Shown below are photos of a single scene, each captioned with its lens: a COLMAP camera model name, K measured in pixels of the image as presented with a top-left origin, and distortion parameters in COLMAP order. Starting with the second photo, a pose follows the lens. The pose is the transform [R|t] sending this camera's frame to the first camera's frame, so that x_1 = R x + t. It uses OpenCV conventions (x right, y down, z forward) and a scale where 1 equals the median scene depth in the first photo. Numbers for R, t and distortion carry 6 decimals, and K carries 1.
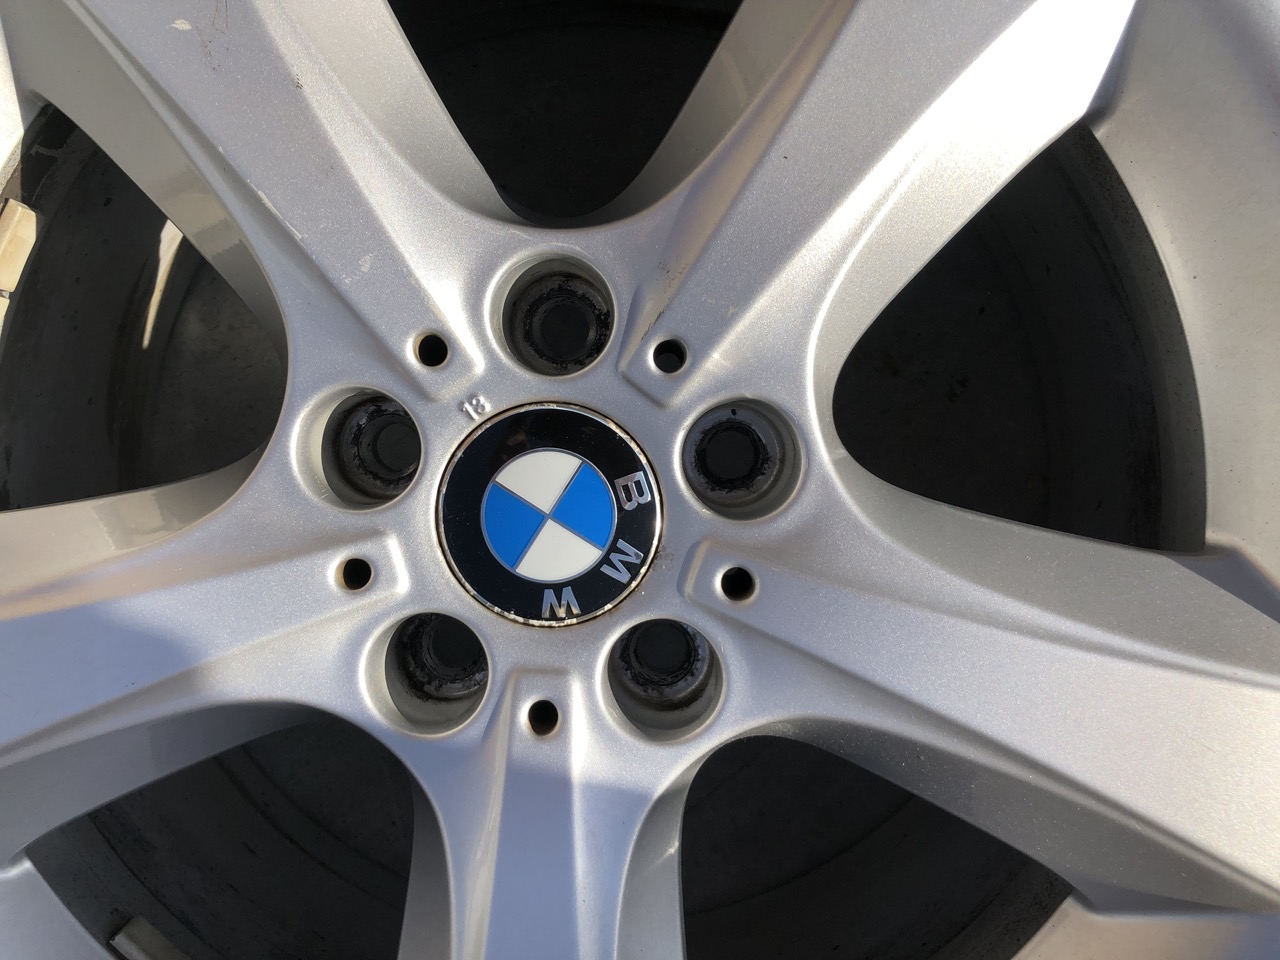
lens RADIAL K [[1040.3, 0, 636.2], [0, 1040.3, 508.8], [0, 0, 1]] dist [0.044233, -0.014072]
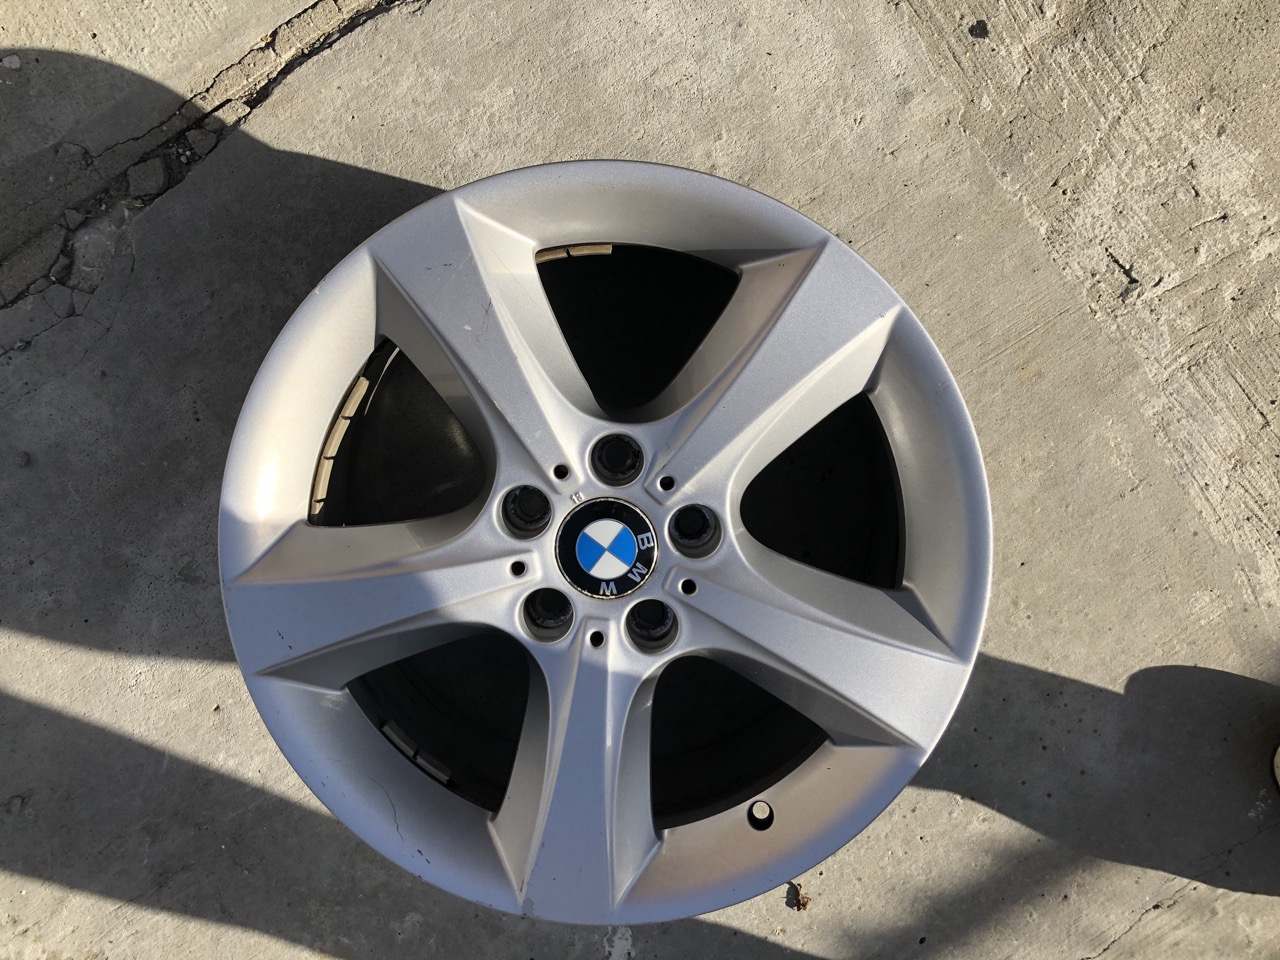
lens RADIAL K [[1040.3, 0, 640.2], [0, 1040.3, 480.5], [0, 0, 1]] dist [0.044233, -0.014072]
pose [[0.996071, 0.083306, 0.030060, -0.091051], [-0.084051, 0.996162, 0.024436, -0.197964], [-0.027909, -0.026867, 0.999249, -1.204636]]
